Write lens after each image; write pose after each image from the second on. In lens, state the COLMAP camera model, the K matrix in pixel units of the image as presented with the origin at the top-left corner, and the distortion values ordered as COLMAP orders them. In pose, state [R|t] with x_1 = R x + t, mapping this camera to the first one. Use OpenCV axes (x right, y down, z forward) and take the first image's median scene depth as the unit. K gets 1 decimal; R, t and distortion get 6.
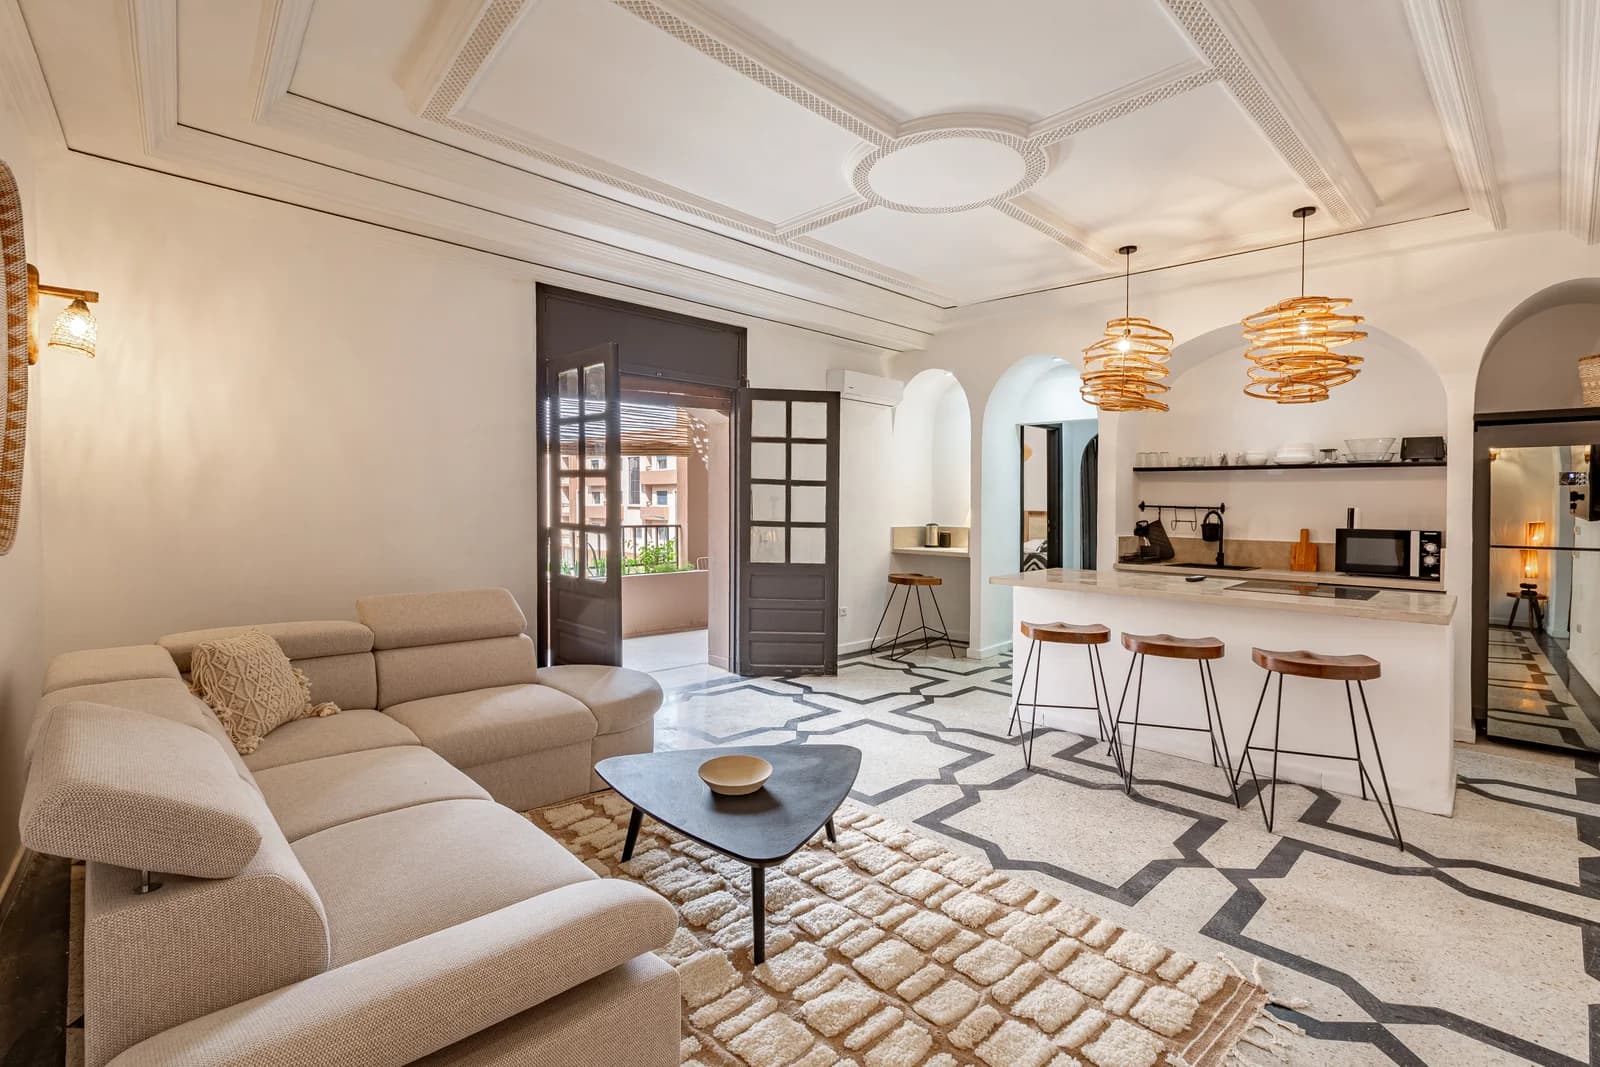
lens RADIAL K [[734.0, 0, 784.9], [0, 734.0, 505.3], [0, 0, 1]] dist [0.009017, -0.002115]
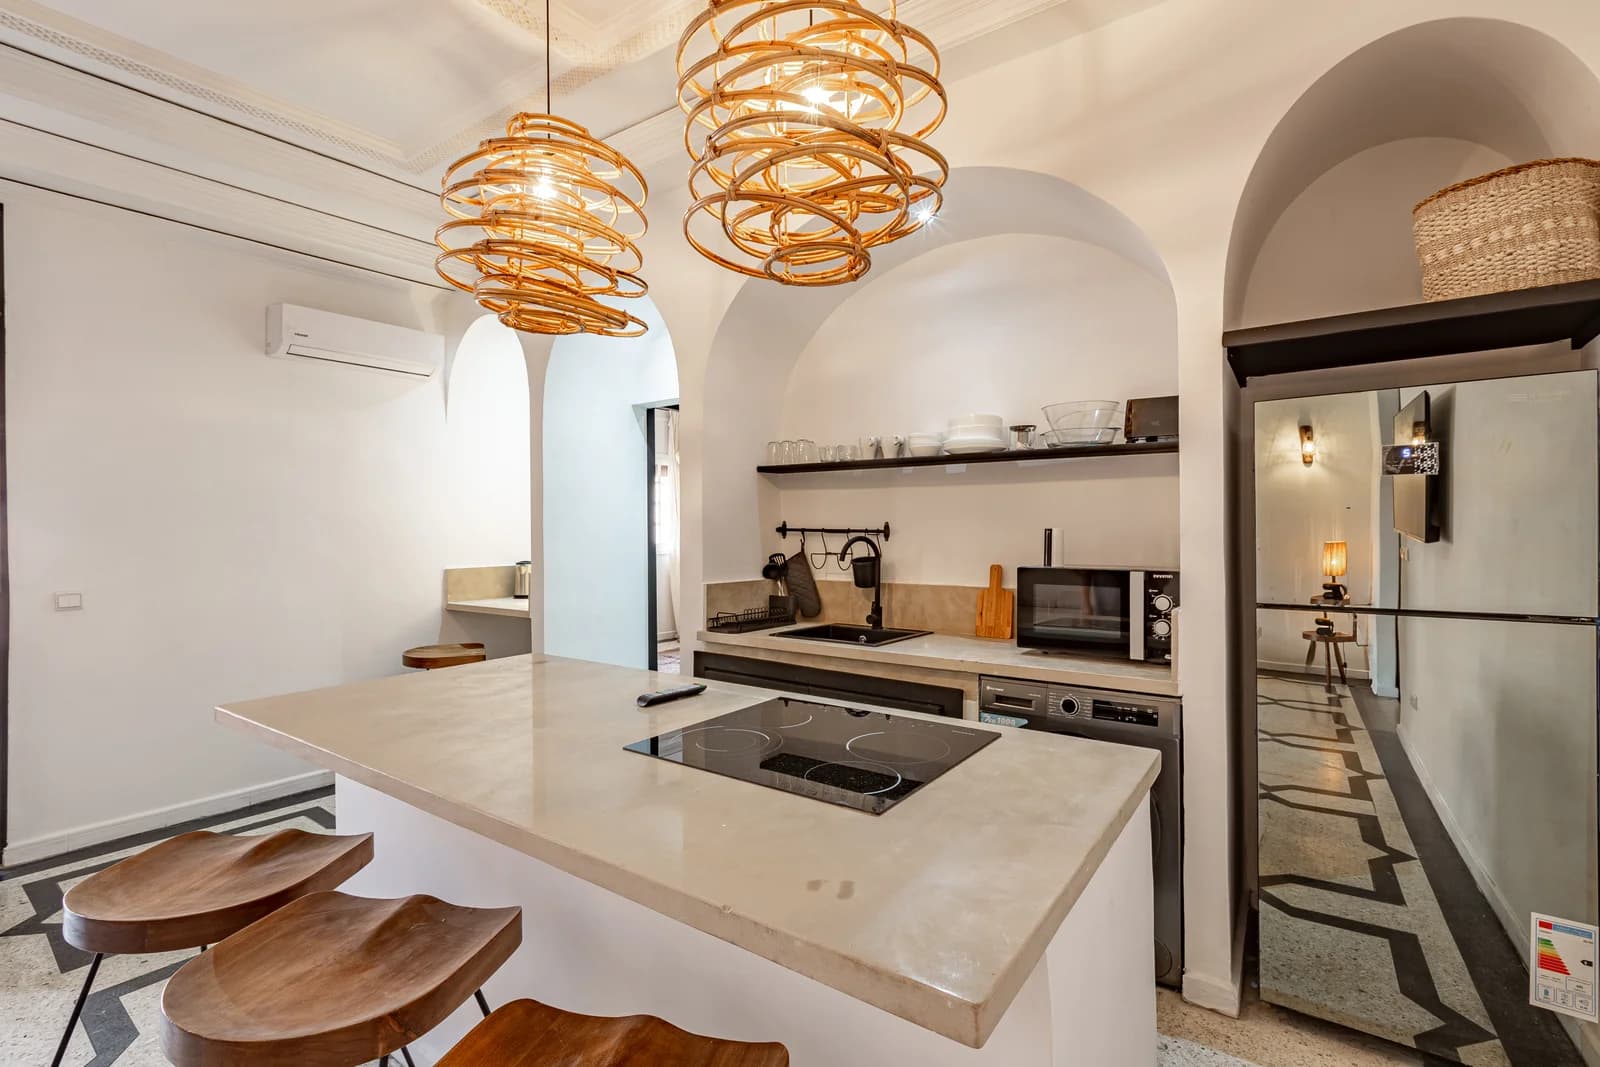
lens RADIAL K [[734.0, 0, 783.4], [0, 734.0, 527.6], [0, 0, 1]] dist [0.009017, -0.002115]
pose [[0.991767, -0.017769, 0.126818, 0.447571], [0.018192, 0.999832, -0.002180, 0.000512], [-0.126758, 0.004469, 0.991924, 0.427569]]
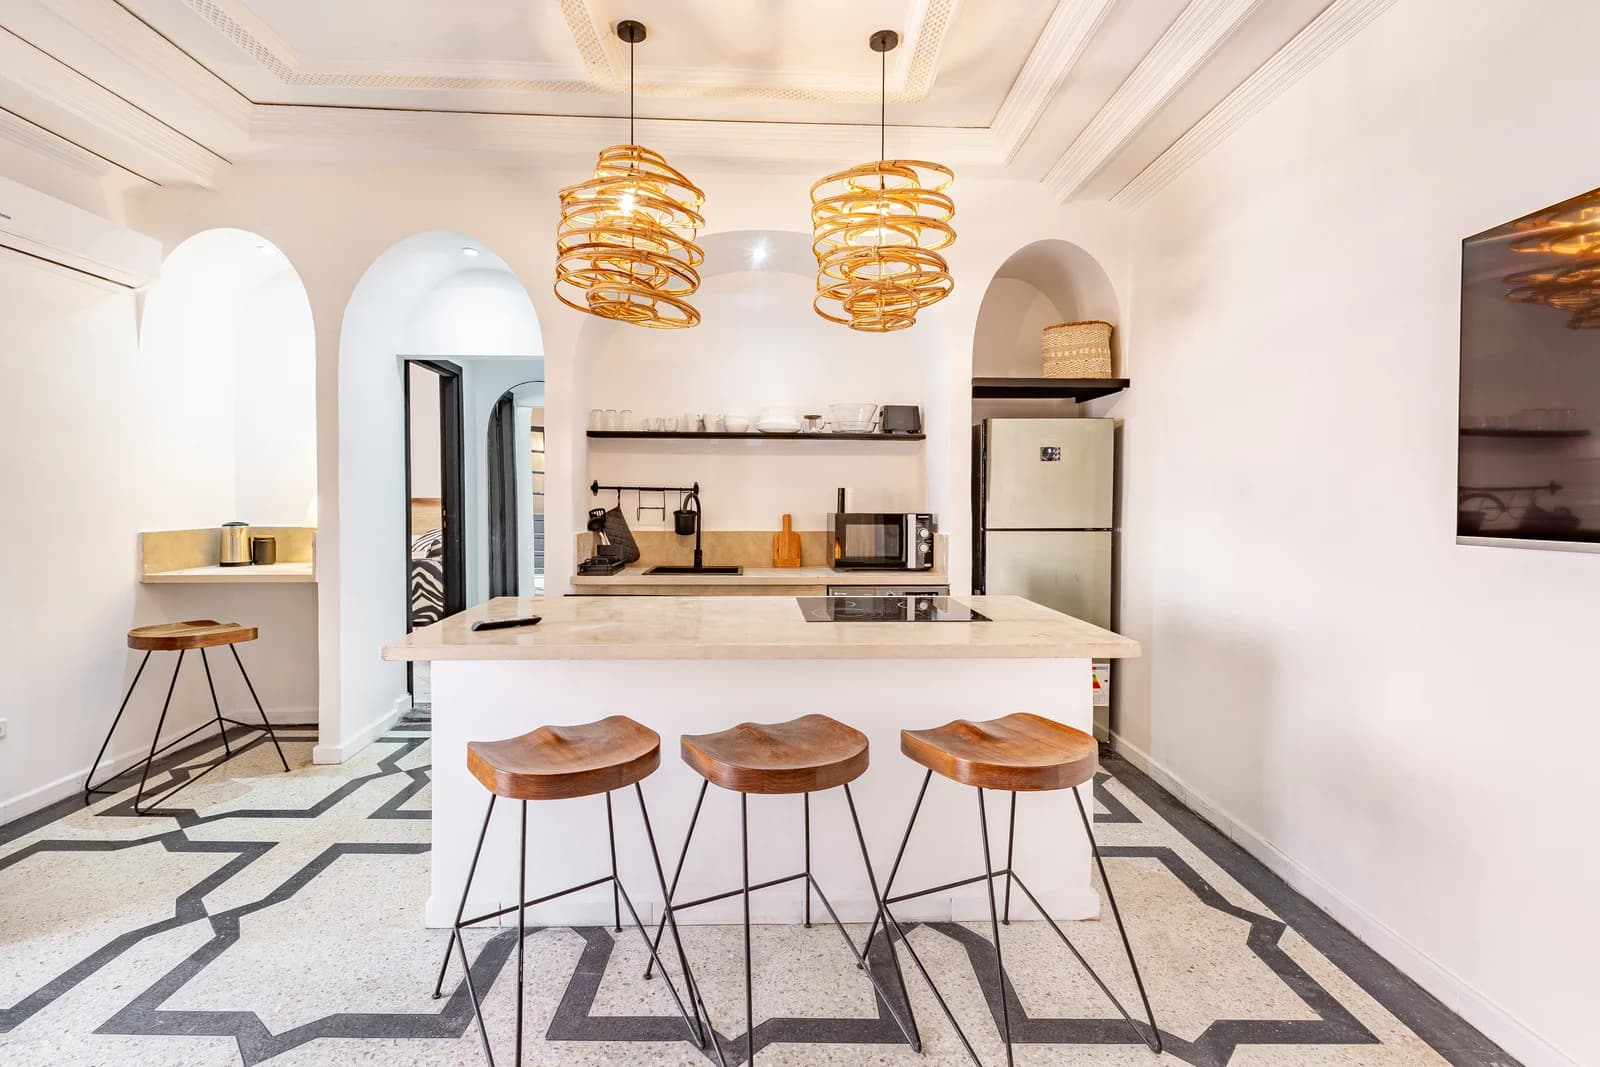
lens RADIAL K [[734.0, 0, 746.0], [0, 734.0, 500.0], [0, 0, 1]] dist [0.009017, -0.002115]
pose [[0.700680, -0.015142, 0.713315, 0.098918], [0.007823, 0.999878, 0.013541, 0.004656], [-0.713433, -0.003908, 0.700713, 0.450664]]
